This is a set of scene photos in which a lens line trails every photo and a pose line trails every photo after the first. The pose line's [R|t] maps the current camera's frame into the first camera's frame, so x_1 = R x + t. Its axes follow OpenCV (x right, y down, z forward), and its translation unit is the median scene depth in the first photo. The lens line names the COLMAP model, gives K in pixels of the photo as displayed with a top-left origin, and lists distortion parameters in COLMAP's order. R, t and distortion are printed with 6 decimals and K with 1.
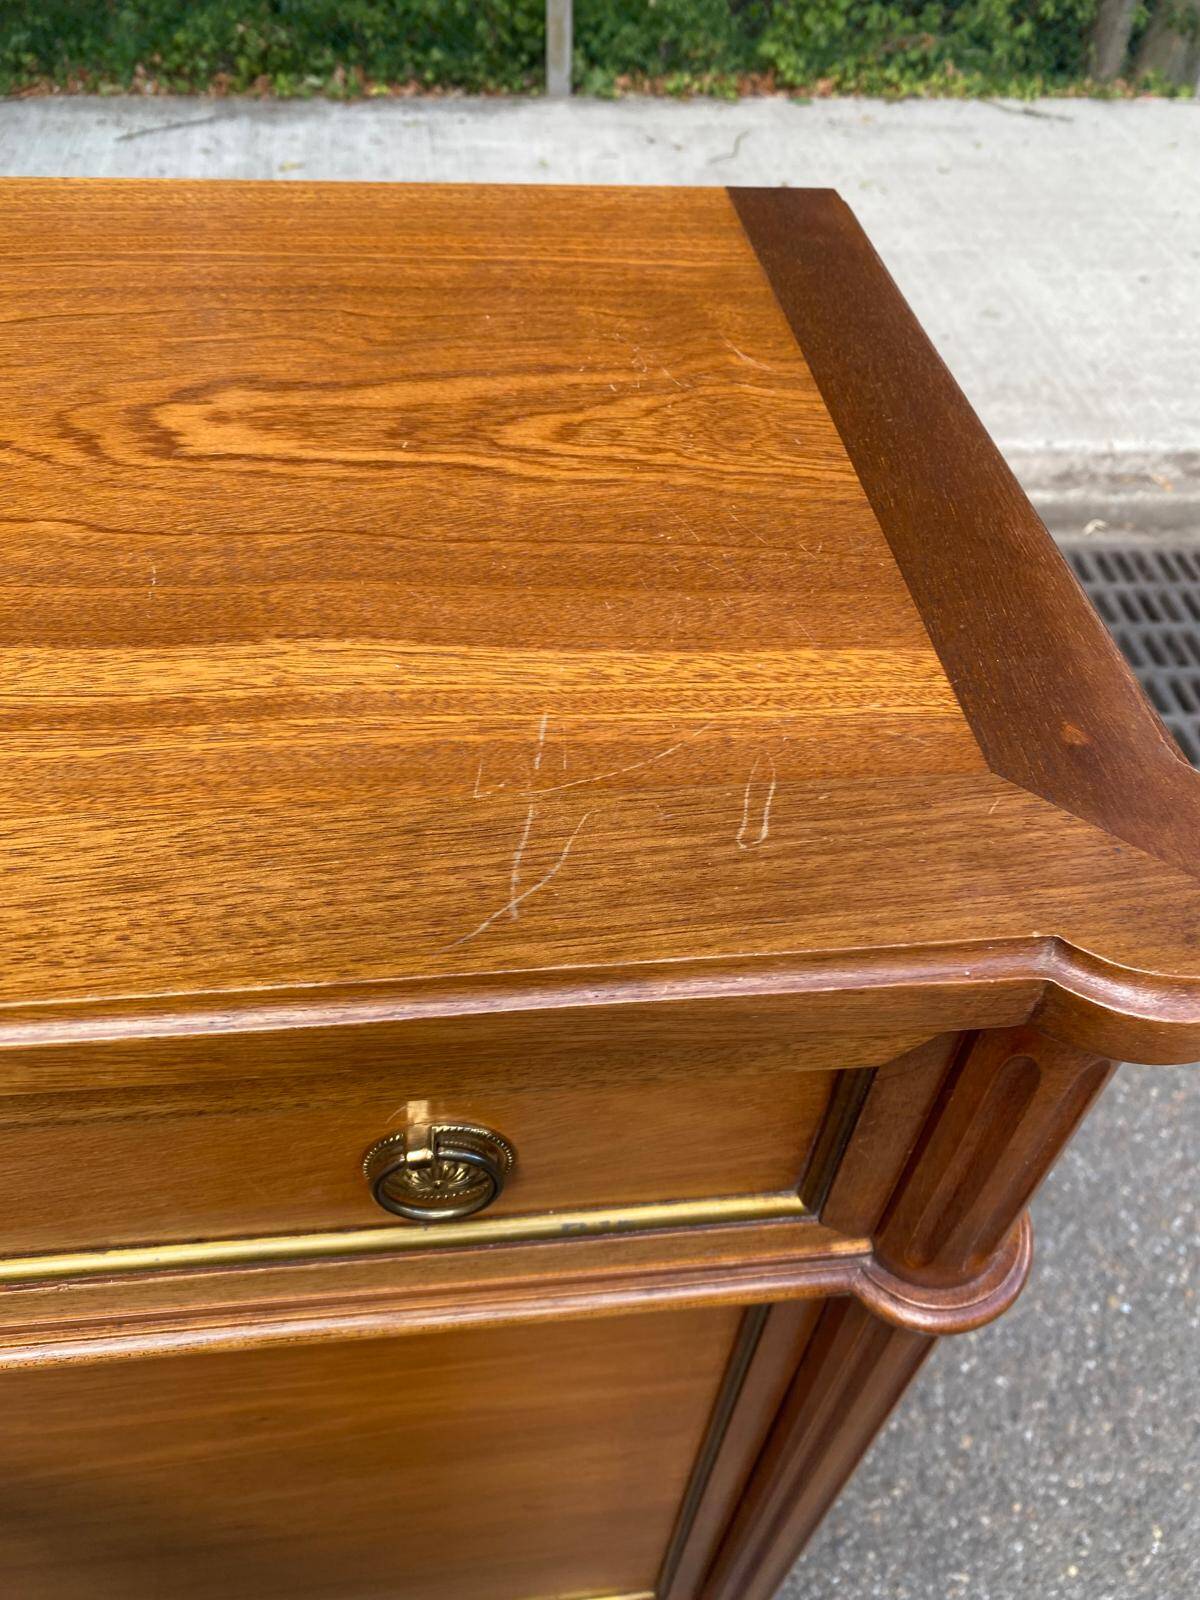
lens RADIAL K [[1231.5, 0, 621.9], [0, 1231.5, 799.7], [0, 0, 1]] dist [-0.000765, 0.003424]
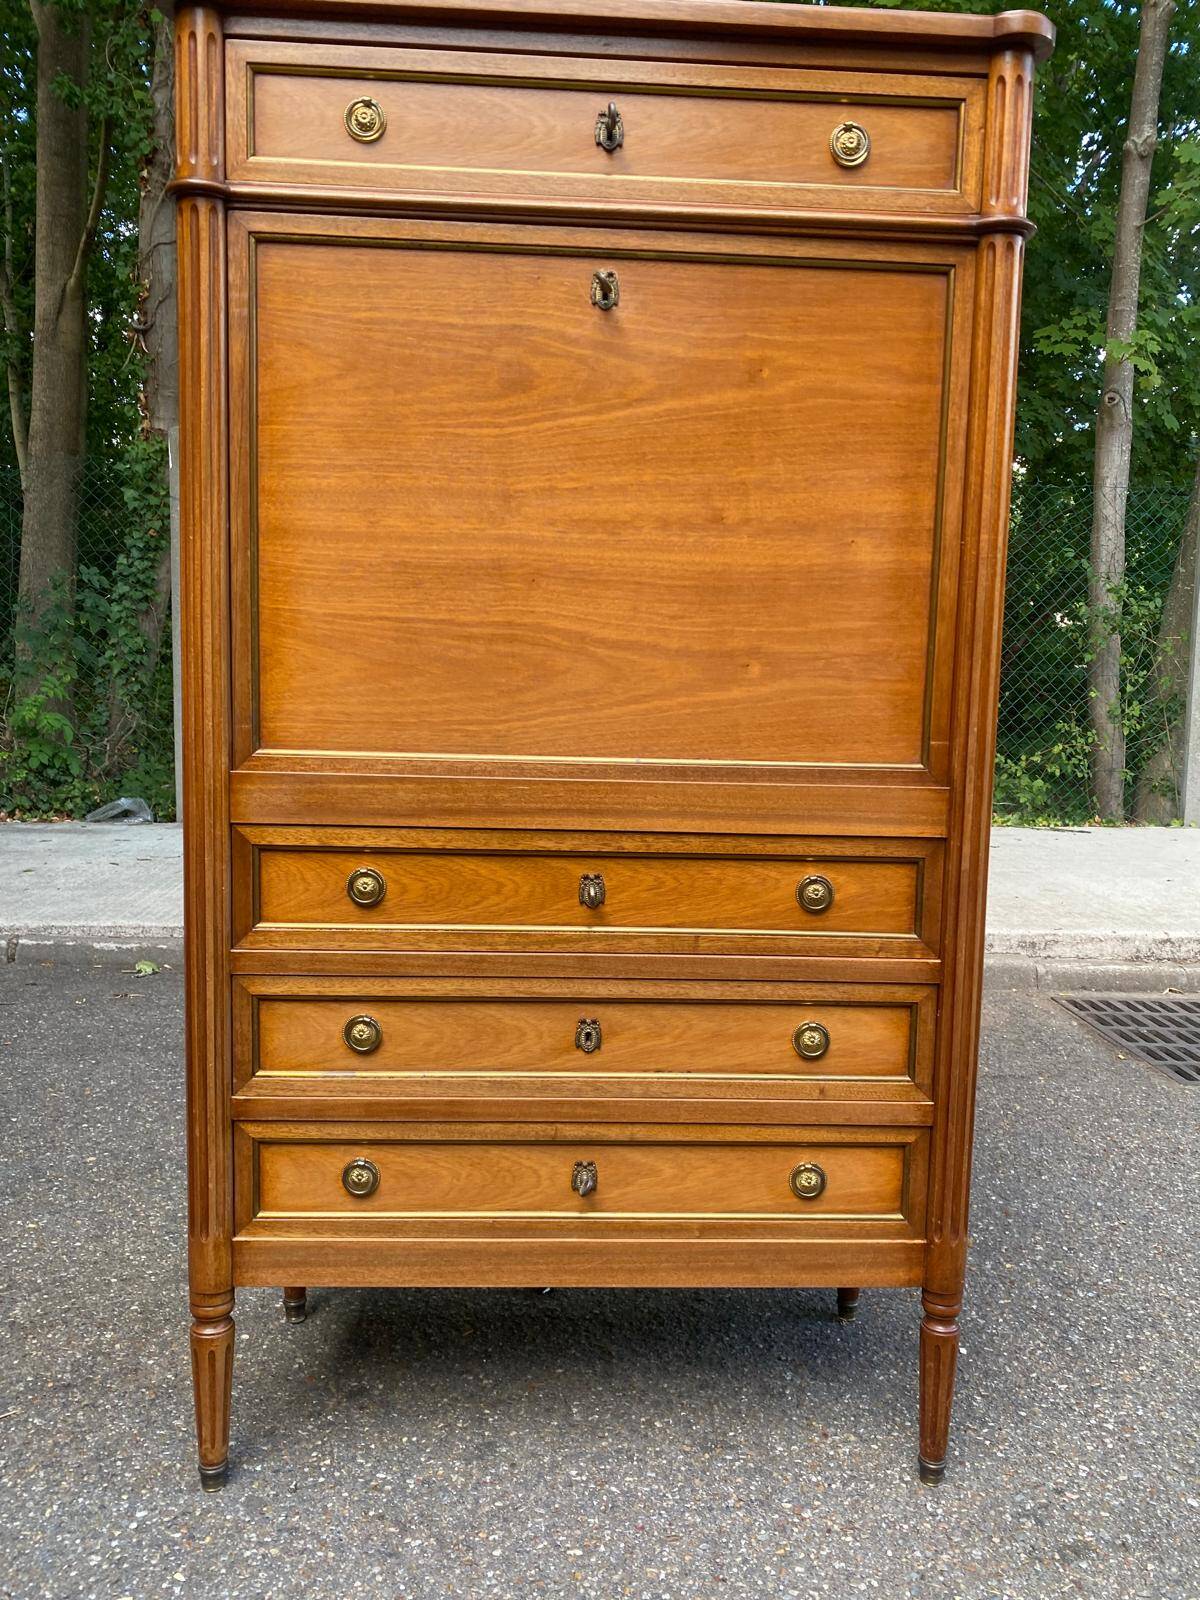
lens RADIAL K [[1231.5, 0, 617.8], [0, 1231.5, 791.9], [0, 0, 1]] dist [-0.000765, 0.003424]
pose [[0.997419, -0.023343, -0.067896, -0.043580], [-0.027197, 0.752358, -0.658193, 0.289071], [0.066446, 0.658341, 0.749782, -0.038226]]
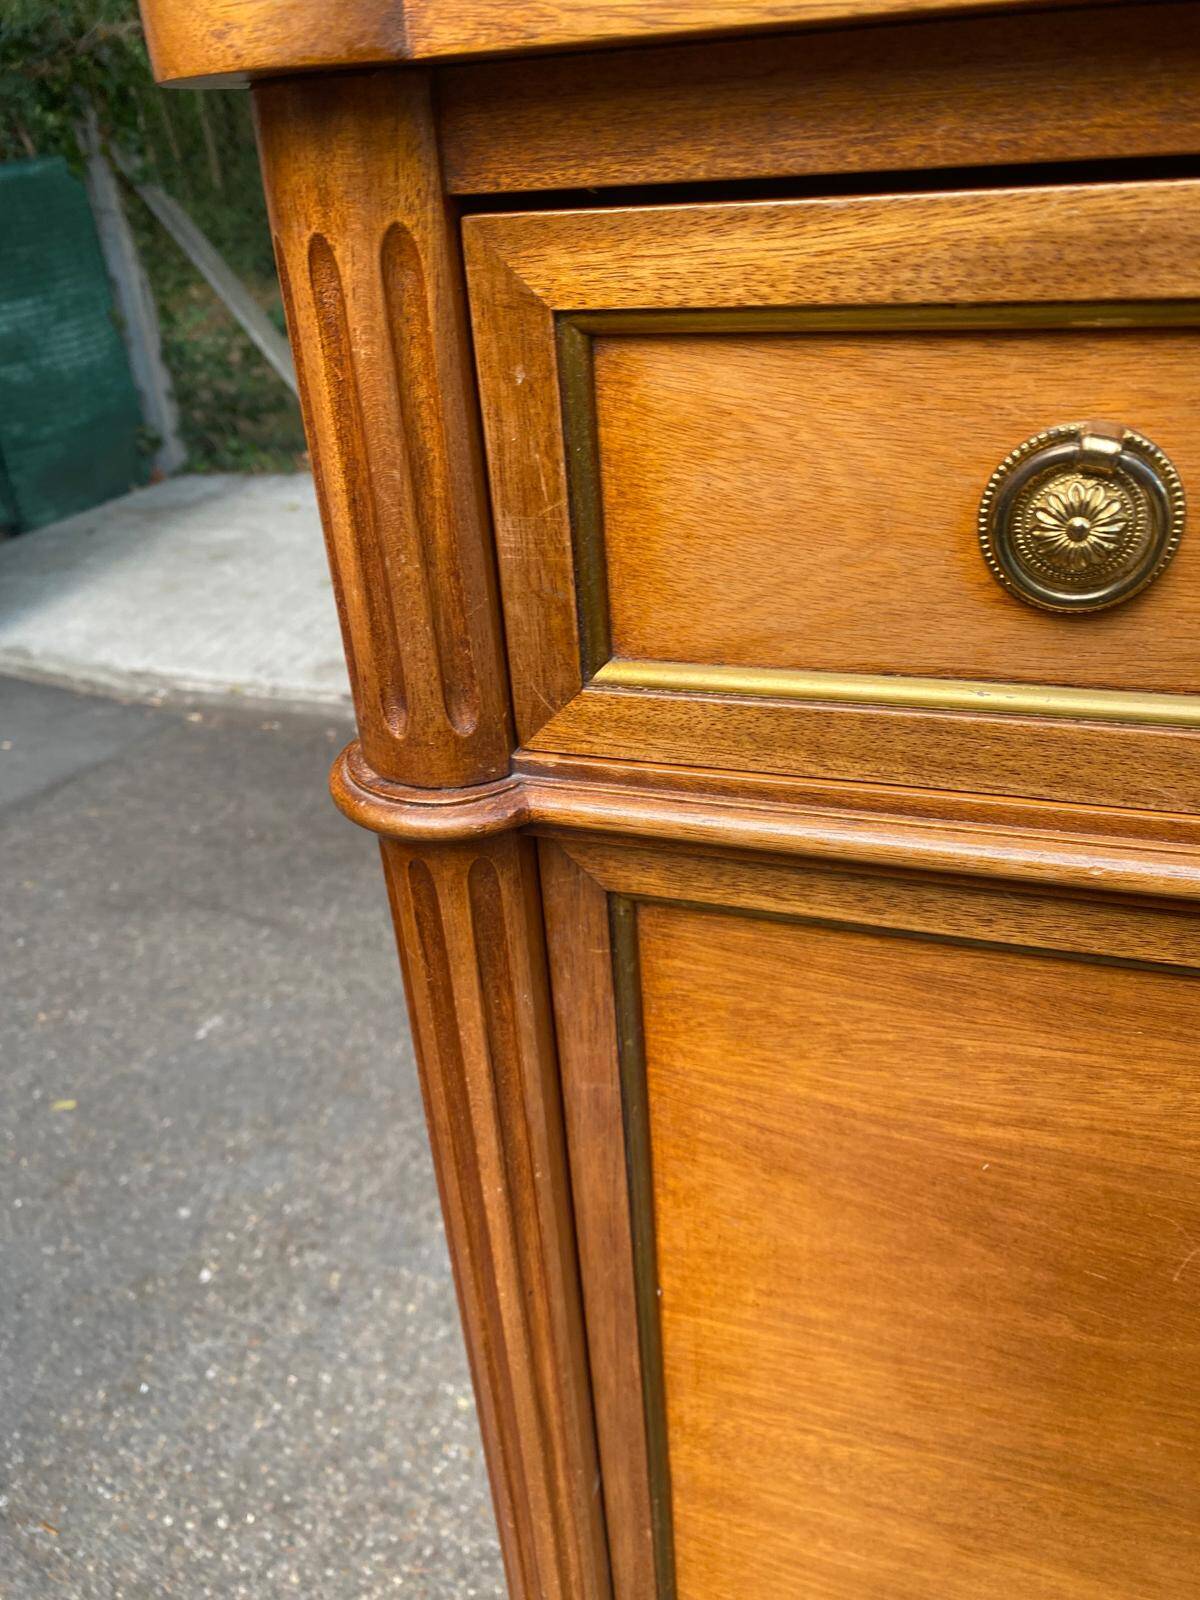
lens RADIAL K [[1231.5, 0, 585.6], [0, 1231.5, 787.5], [0, 0, 1]] dist [-0.000765, 0.003424]
pose [[0.893659, 0.103215, -0.436716, -0.102758], [-0.233765, 0.937790, -0.256716, 0.053824], [0.383051, 0.331506, 0.862193, 0.004755]]
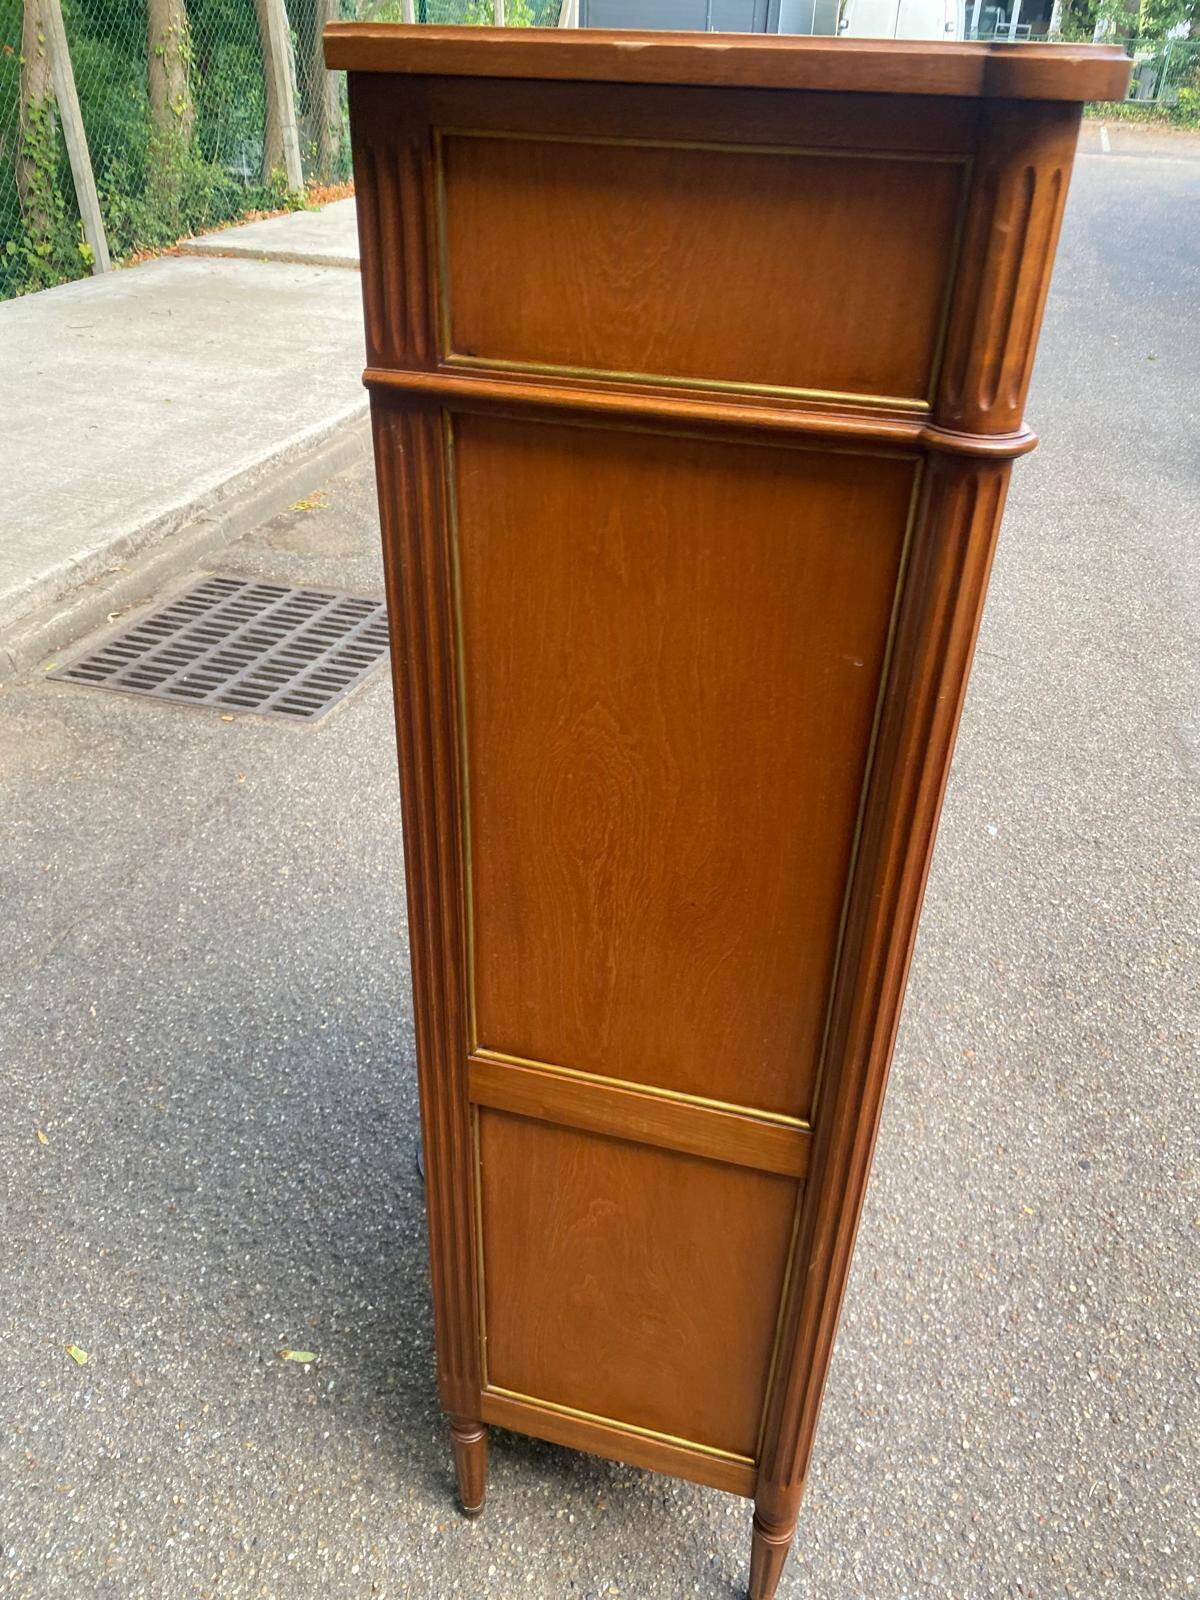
lens RADIAL K [[1231.5, 0, 611.1], [0, 1231.5, 799.6], [0, 0, 1]] dist [-0.000765, 0.003424]
pose [[0.369325, -0.526837, 0.765533, -0.293101], [0.666782, 0.724029, 0.176591, 0.011703], [-0.647303, 0.445224, 0.618688, 0.021075]]
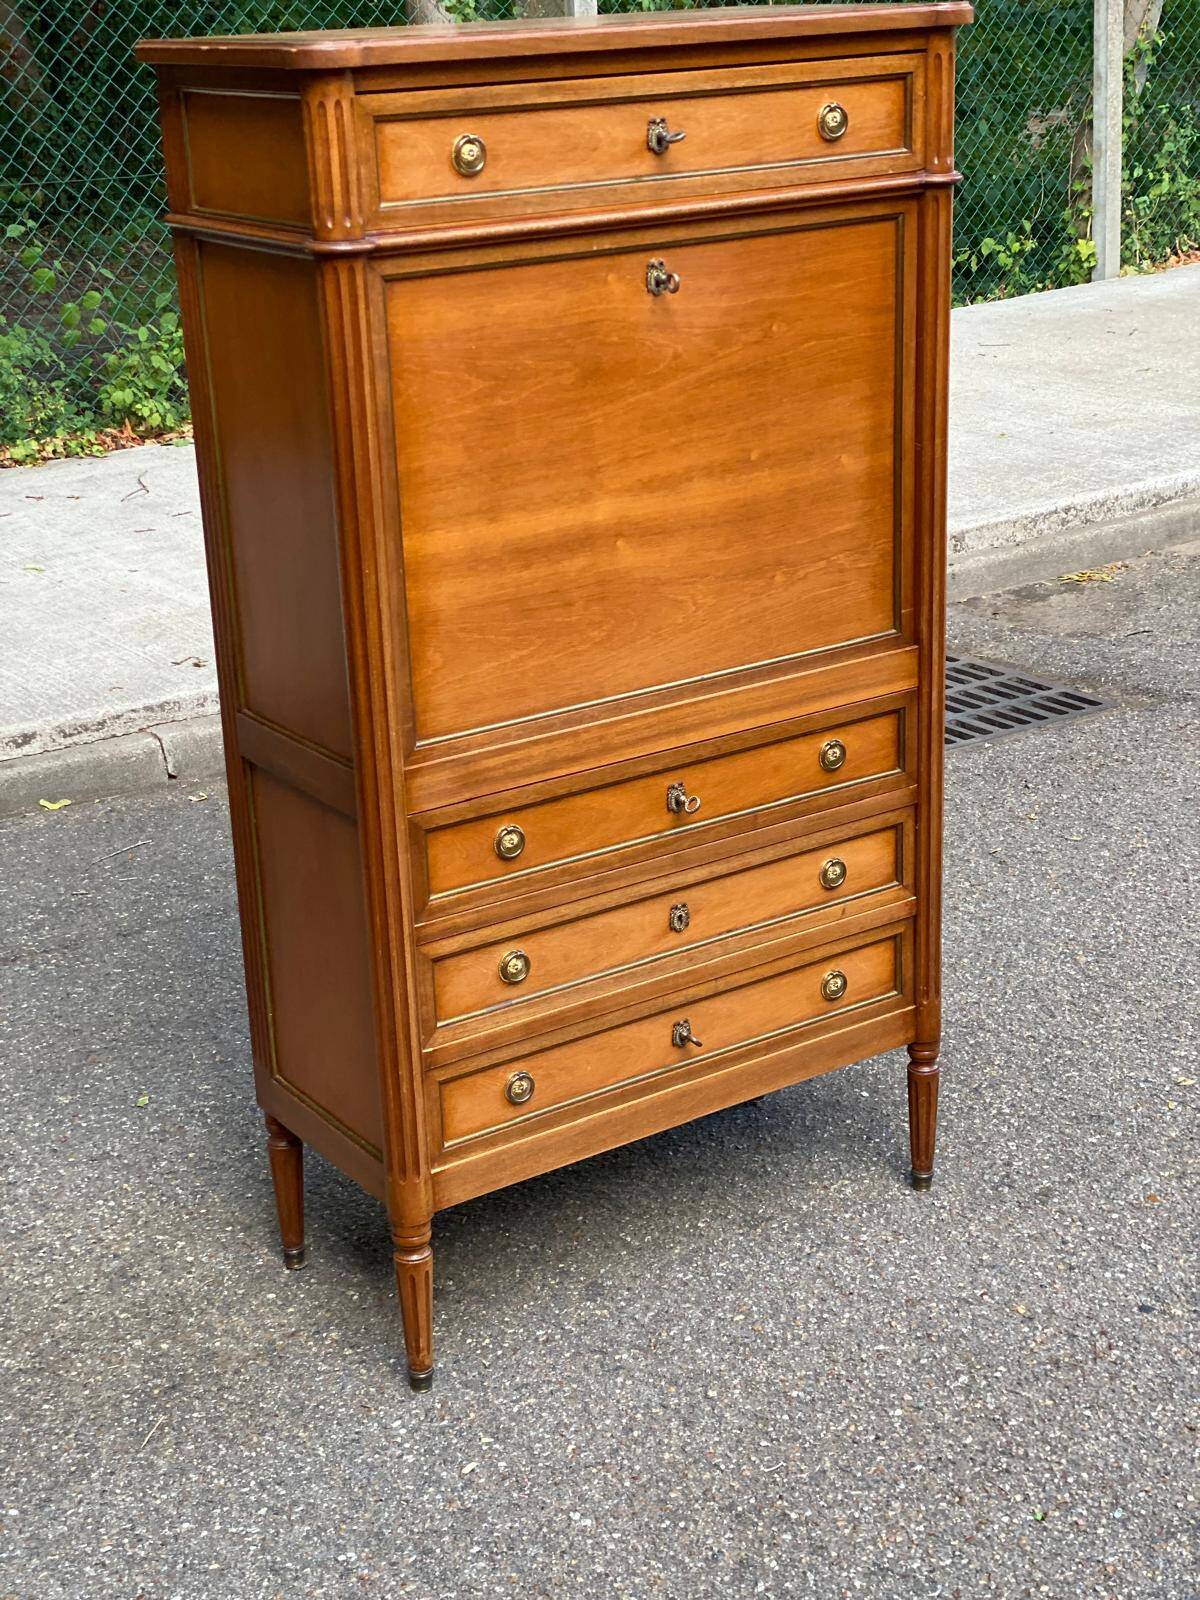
lens RADIAL K [[2411.6, 0, 592.4], [0, 2411.6, 790.1], [0, 0, 1]] dist [0.096672, 0.000000]
pose [[0.881943, -0.237653, 0.407060, -0.328821], [0.396438, 0.841147, -0.367843, 0.339664], [-0.254978, 0.485791, 0.836058, -0.318903]]
